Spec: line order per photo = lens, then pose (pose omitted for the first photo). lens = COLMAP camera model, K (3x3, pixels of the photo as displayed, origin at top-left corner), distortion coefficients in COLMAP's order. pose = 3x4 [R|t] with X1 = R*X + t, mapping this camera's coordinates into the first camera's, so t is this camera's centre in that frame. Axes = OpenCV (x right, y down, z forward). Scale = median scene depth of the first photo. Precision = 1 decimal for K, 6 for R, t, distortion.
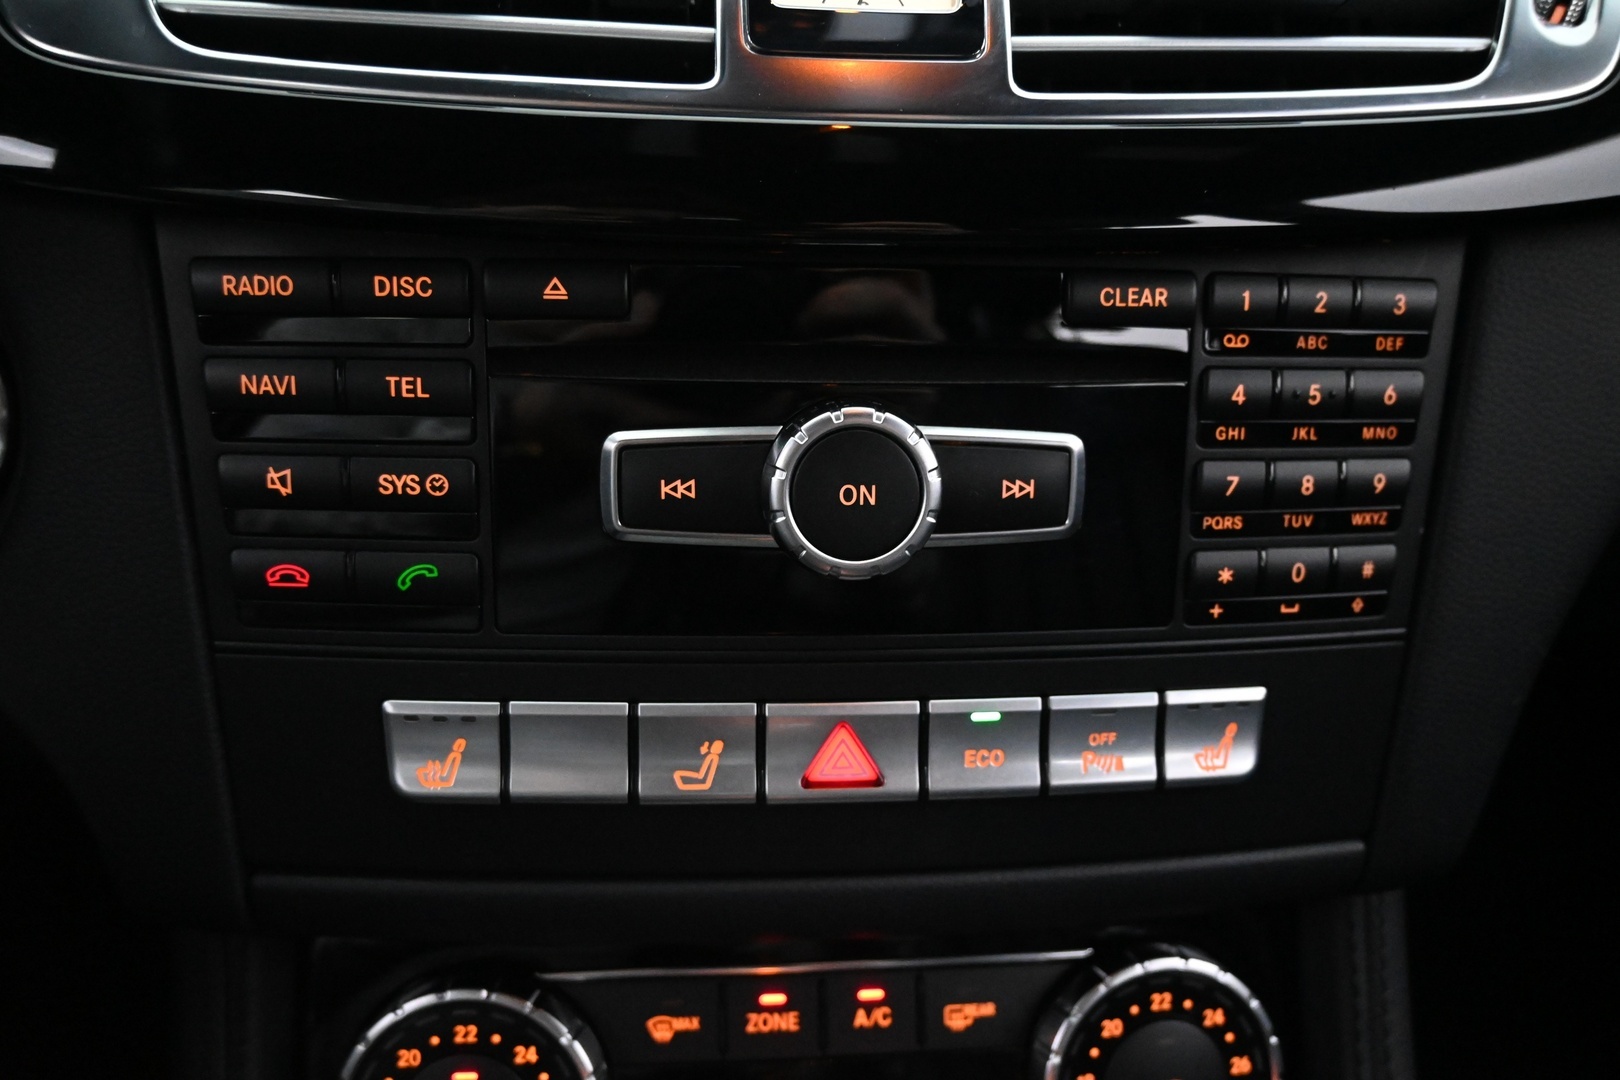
lens RADIAL K [[1238.0, 0, 801.4], [0, 1238.0, 543.7], [0, 0, 1]] dist [-0.001927, -0.004695]
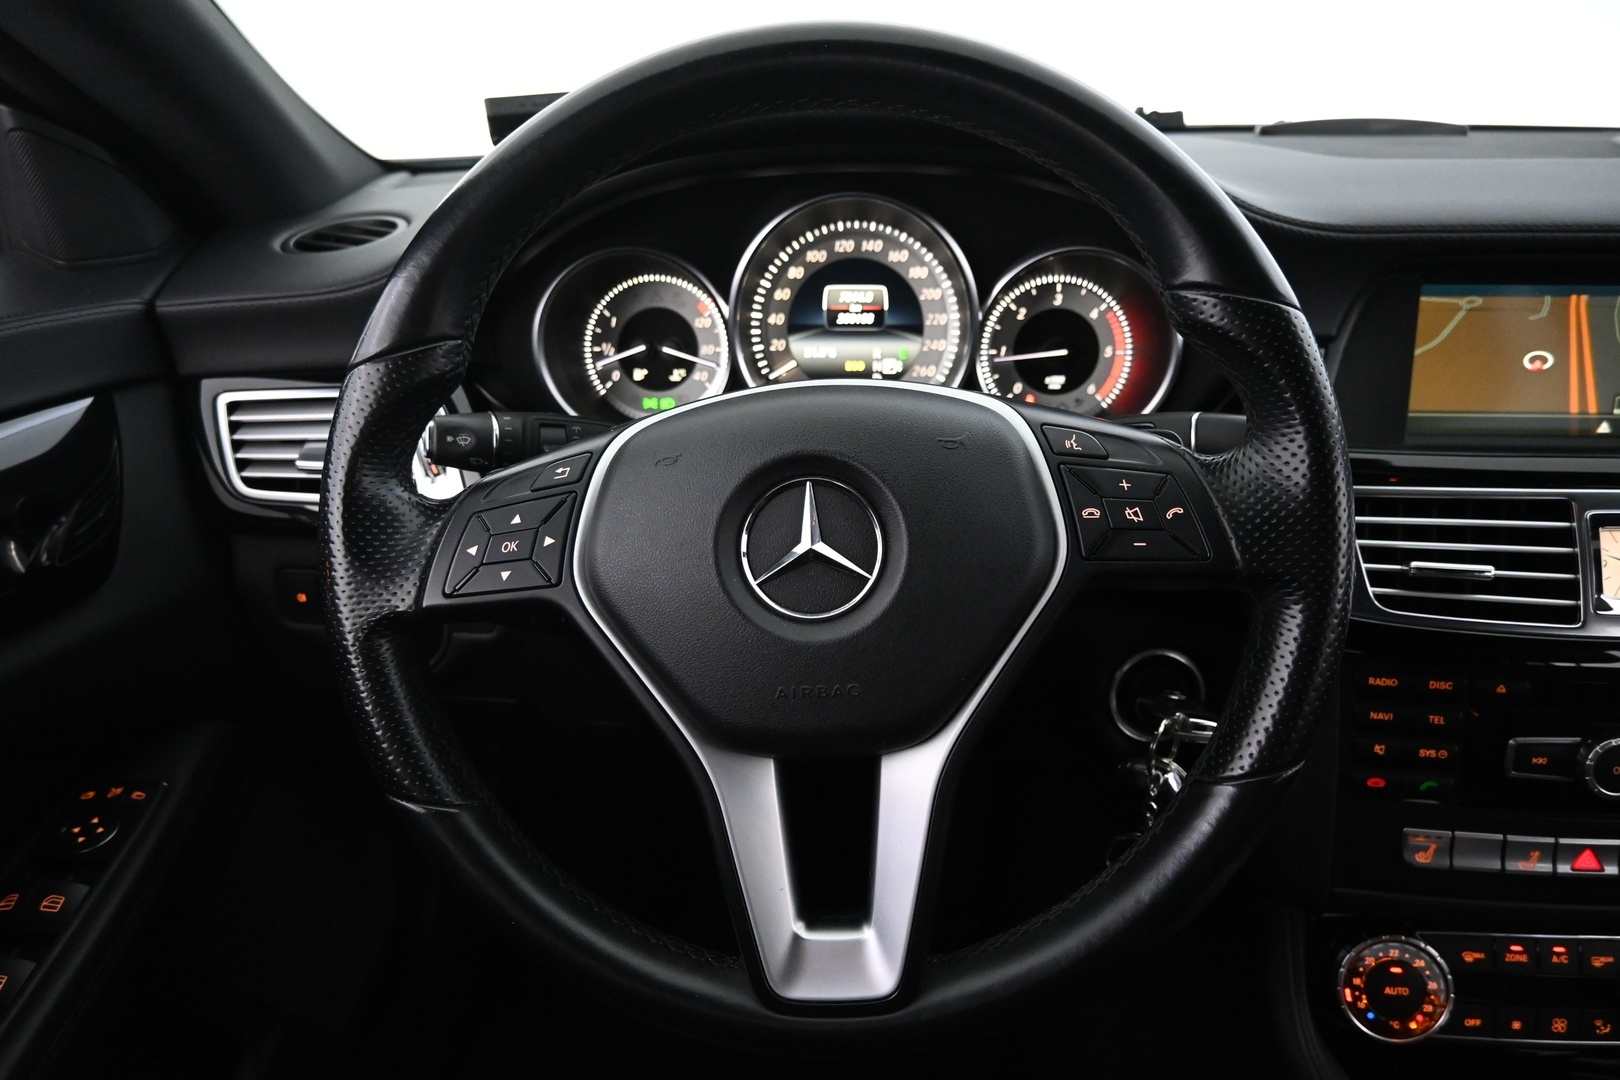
lens RADIAL K [[1096.9, 0, 807.8], [0, 1096.9, 538.1], [0, 0, 1]] dist [-0.003524, -0.001927]
pose [[0.987186, 0.024672, -0.157657, -1.202185], [-0.019822, 0.999283, 0.032258, -0.527085], [0.158340, -0.028720, 0.986967, -1.451519]]
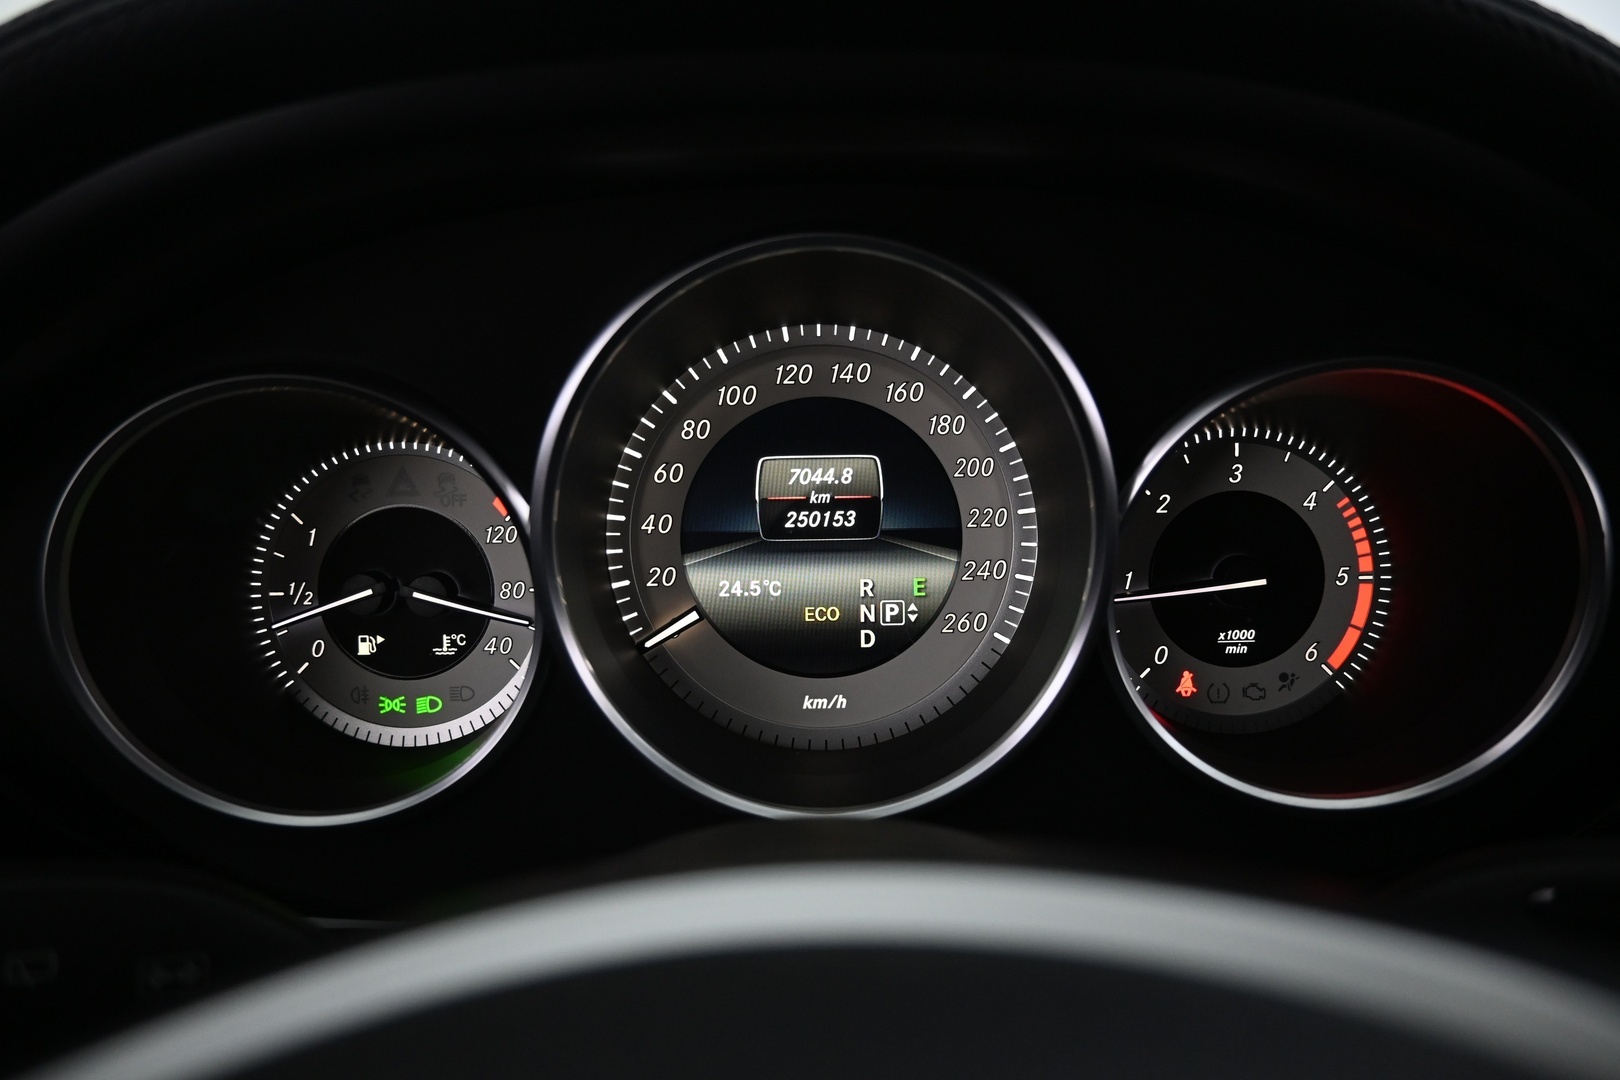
lens RADIAL K [[1096.9, 0, 811.5], [0, 1096.9, 529.7], [0, 0, 1]] dist [-0.003524, -0.001927]
pose [[0.994803, -0.022166, -0.099377, -1.413497], [0.010179, 0.992776, -0.119550, -0.823289], [0.101310, 0.117918, 0.987842, 0.000676]]
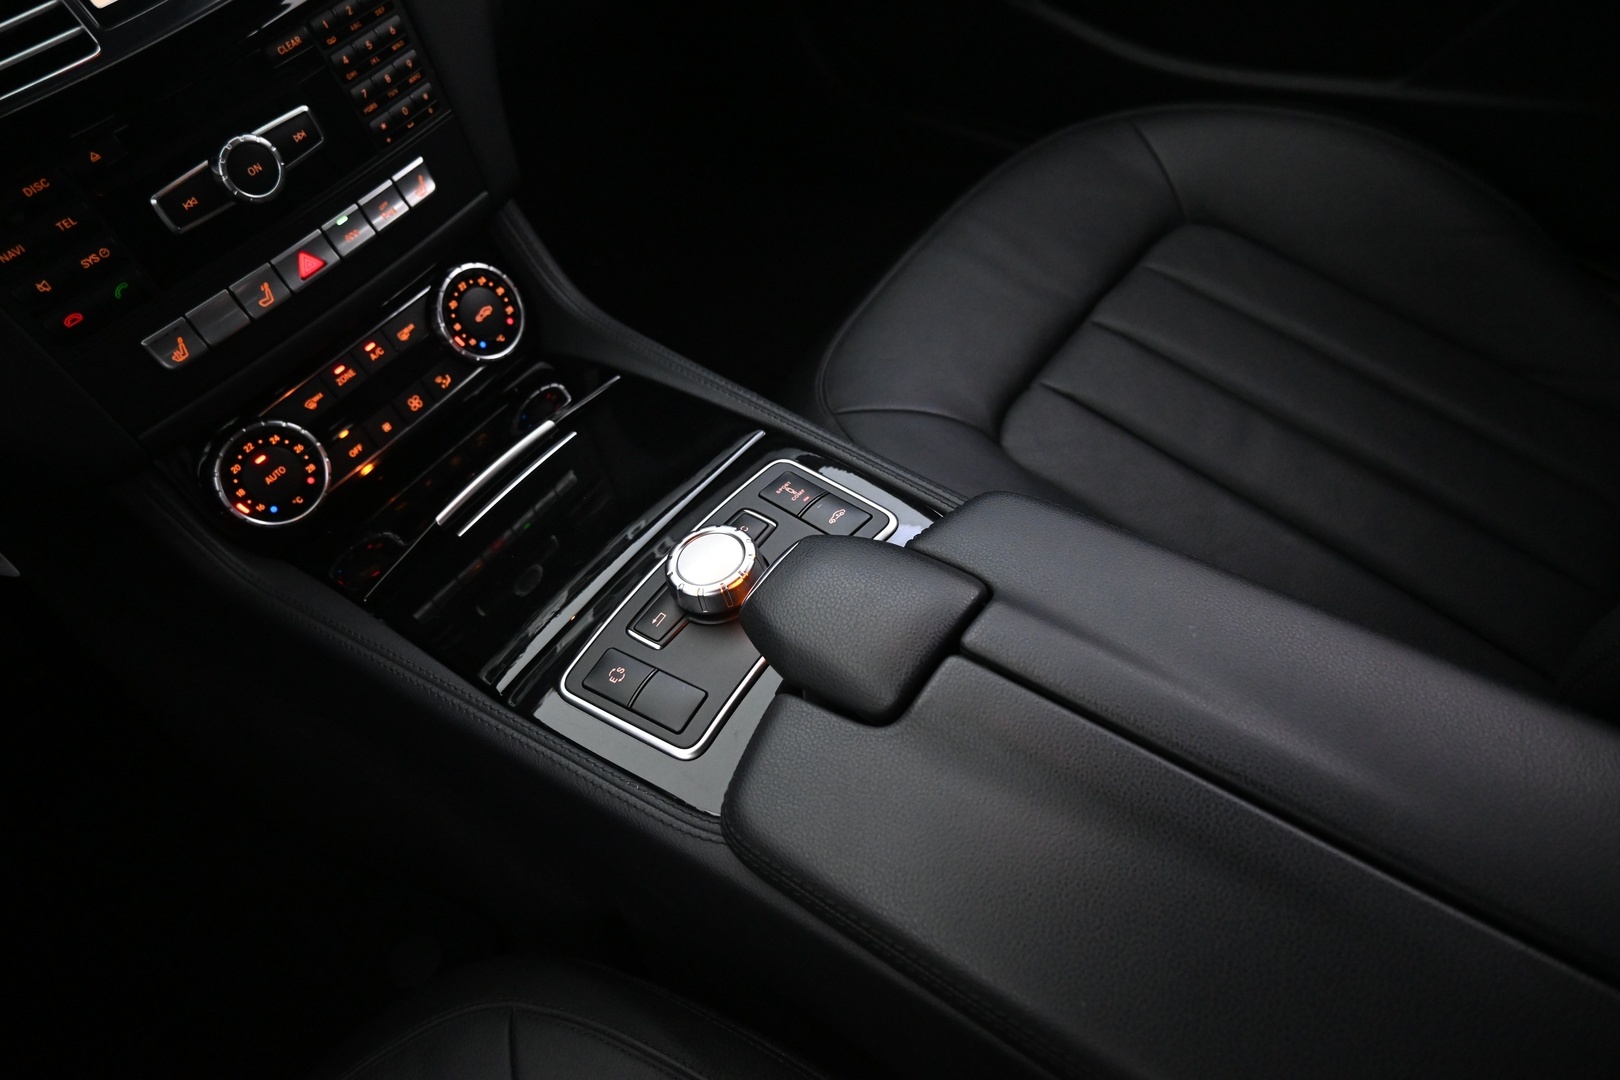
lens RADIAL K [[1096.9, 0, 801.3], [0, 1096.9, 536.6], [0, 0, 1]] dist [-0.003524, -0.001927]
pose [[0.676132, -0.638905, 0.366941, -0.480637], [0.420564, 0.743601, 0.519792, -0.164693], [-0.604955, -0.197126, 0.771473, -1.541861]]
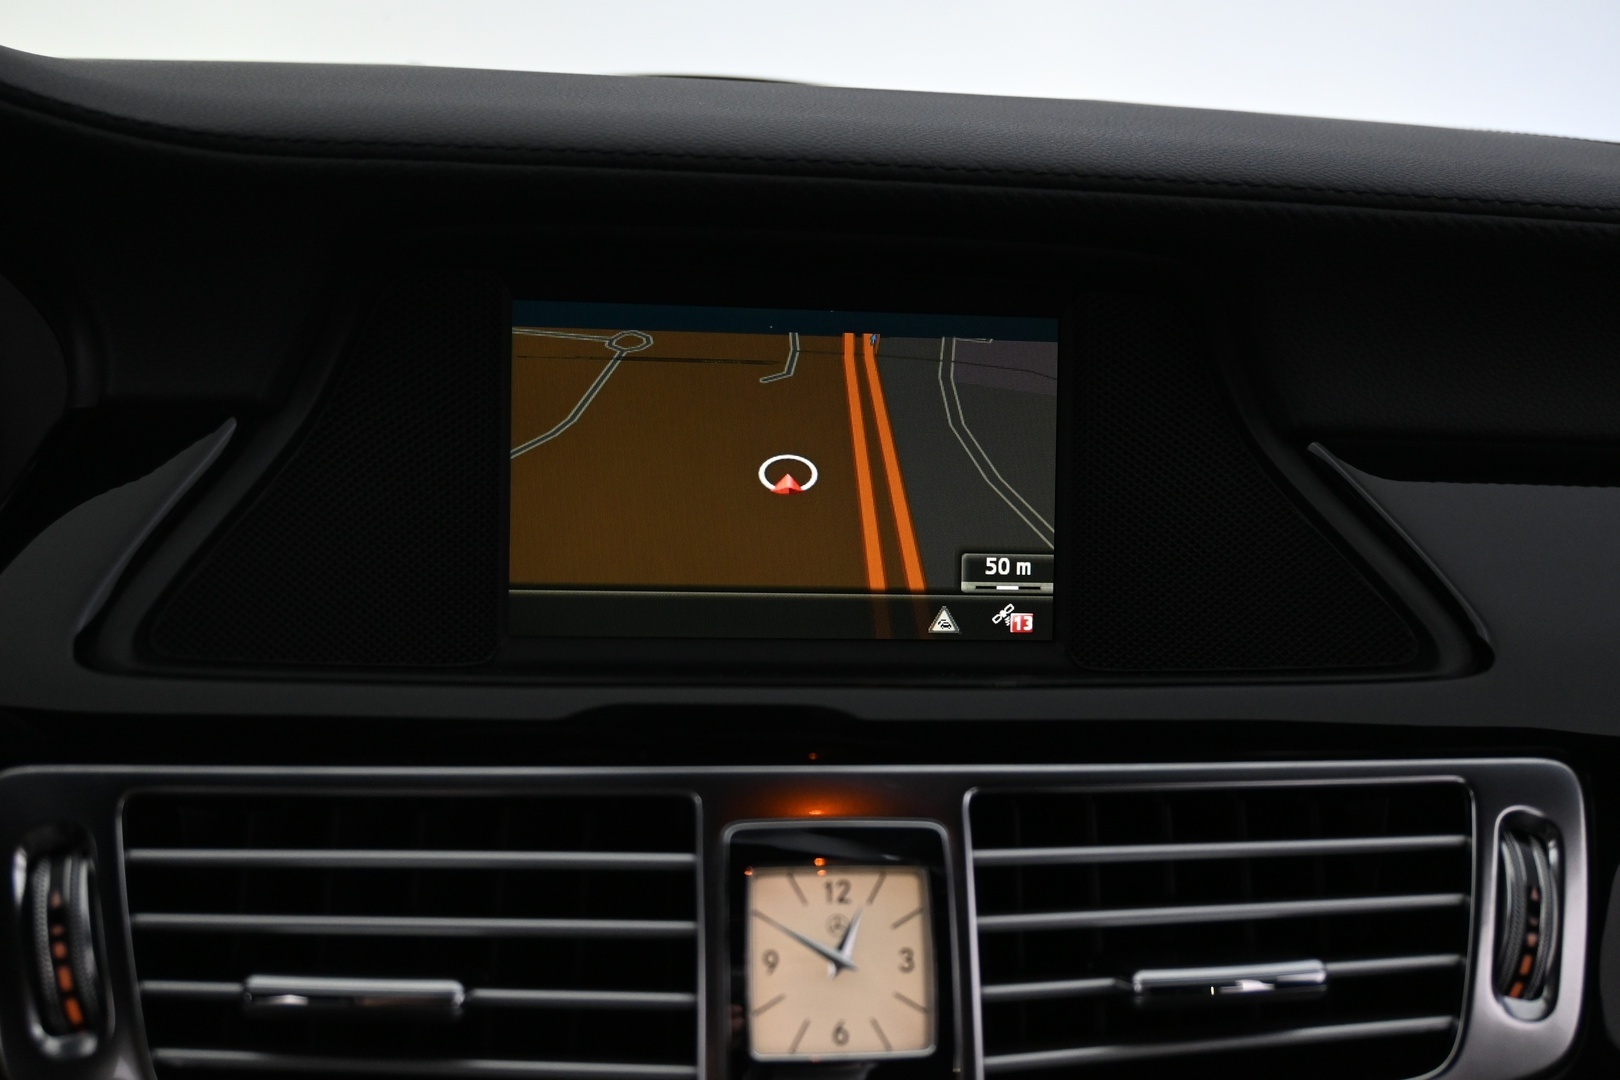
lens RADIAL K [[1455.7, 0, 801.0], [0, 1455.7, 588.2], [0, 0, 1]] dist [-0.008557, 0.005457]
pose [[0.999938, 0.003633, 0.010489, 0.003016], [-0.002366, 0.992970, -0.118342, -0.587806], [-0.010845, 0.118310, 0.992917, -0.222912]]
